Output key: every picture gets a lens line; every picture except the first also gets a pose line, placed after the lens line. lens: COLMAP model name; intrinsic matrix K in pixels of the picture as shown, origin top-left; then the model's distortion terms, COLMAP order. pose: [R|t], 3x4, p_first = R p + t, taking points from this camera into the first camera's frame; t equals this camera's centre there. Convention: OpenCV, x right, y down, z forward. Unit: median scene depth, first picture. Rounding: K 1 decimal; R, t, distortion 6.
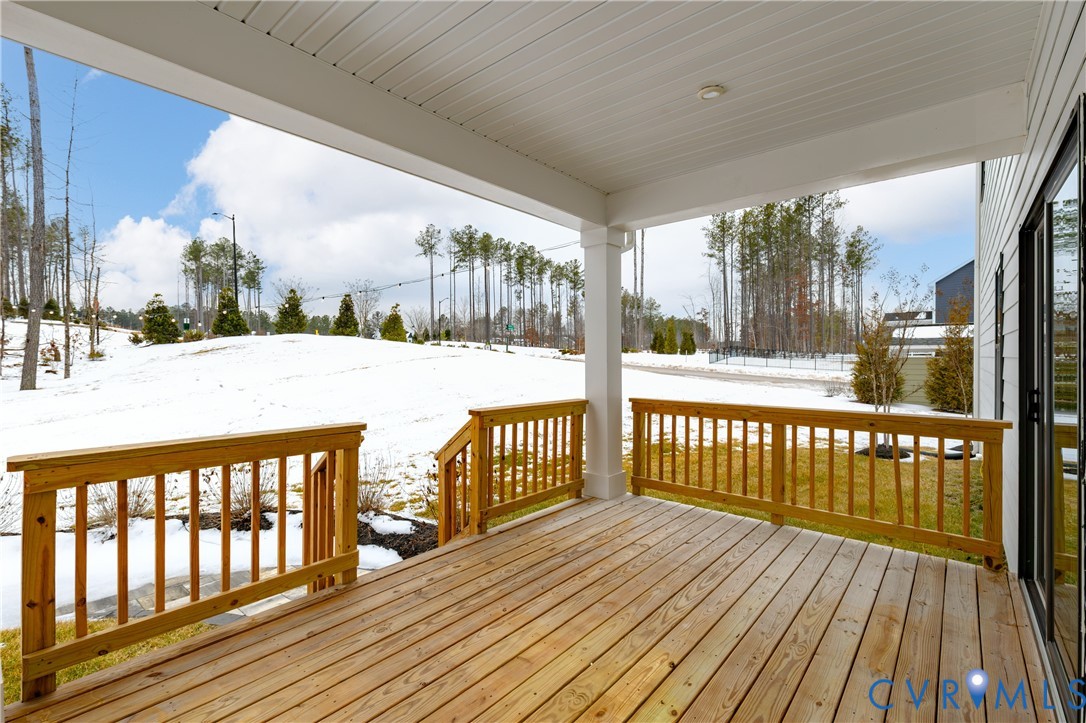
lens RADIAL K [[494.2, 0, 565.1], [0, 494.2, 358.6], [0, 0, 1]] dist [0.004406, -0.000680]
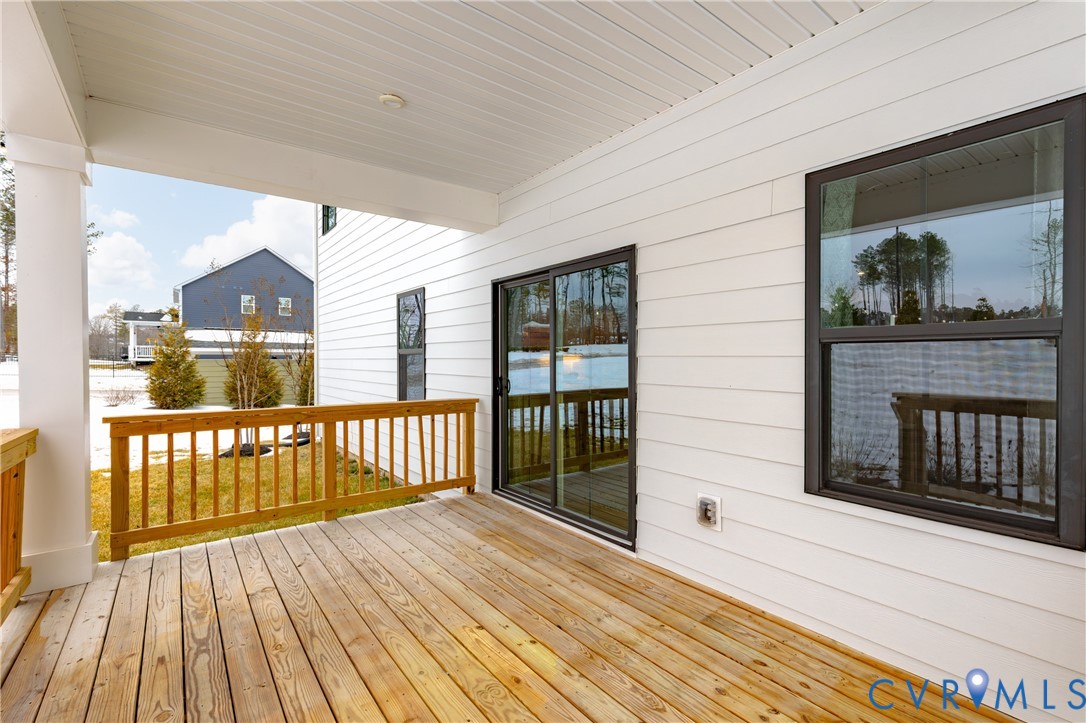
lens RADIAL K [[494.2, 0, 543.6], [0, 494.2, 360.4], [0, 0, 1]] dist [0.004406, -0.000680]
pose [[0.206656, 0.001767, 0.978412, -0.412262], [0.001838, 0.999996, -0.002194, 0.005693], [-0.978412, 0.002252, 0.206652, 0.300249]]
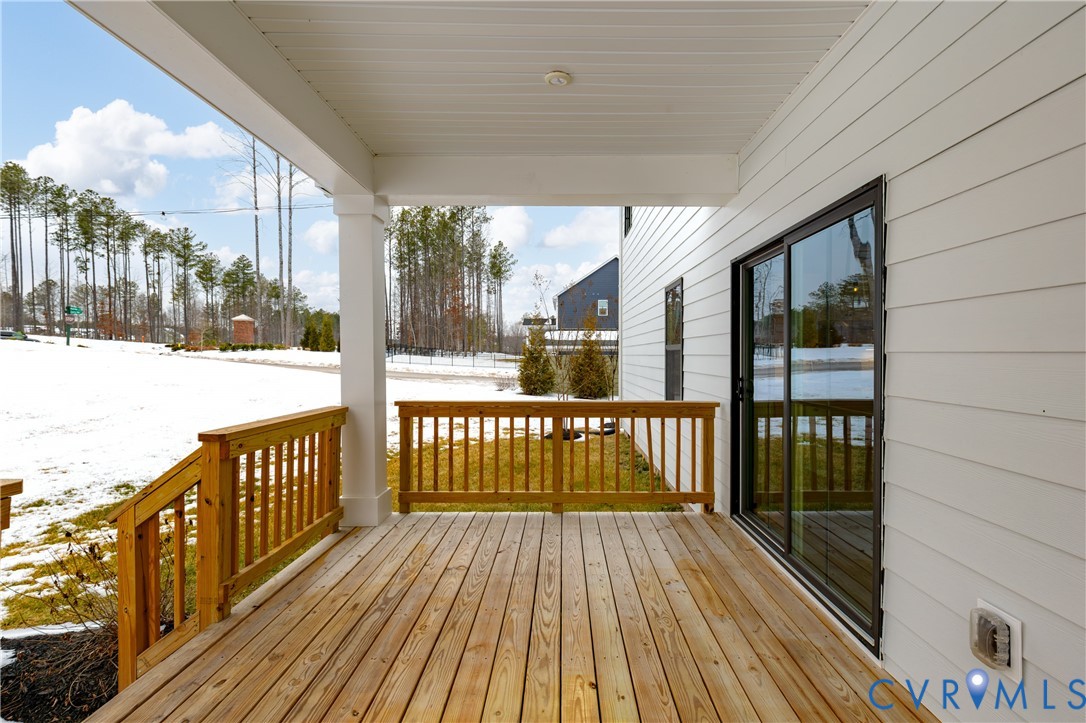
lens RADIAL K [[494.2, 0, 551.7], [0, 494.2, 360.5], [0, 0, 1]] dist [0.004406, -0.000680]
pose [[0.757485, -0.003856, 0.652841, -0.220278], [-0.000589, 0.999978, 0.006589, 0.003225], [-0.652853, -0.005376, 0.757466, 0.175958]]
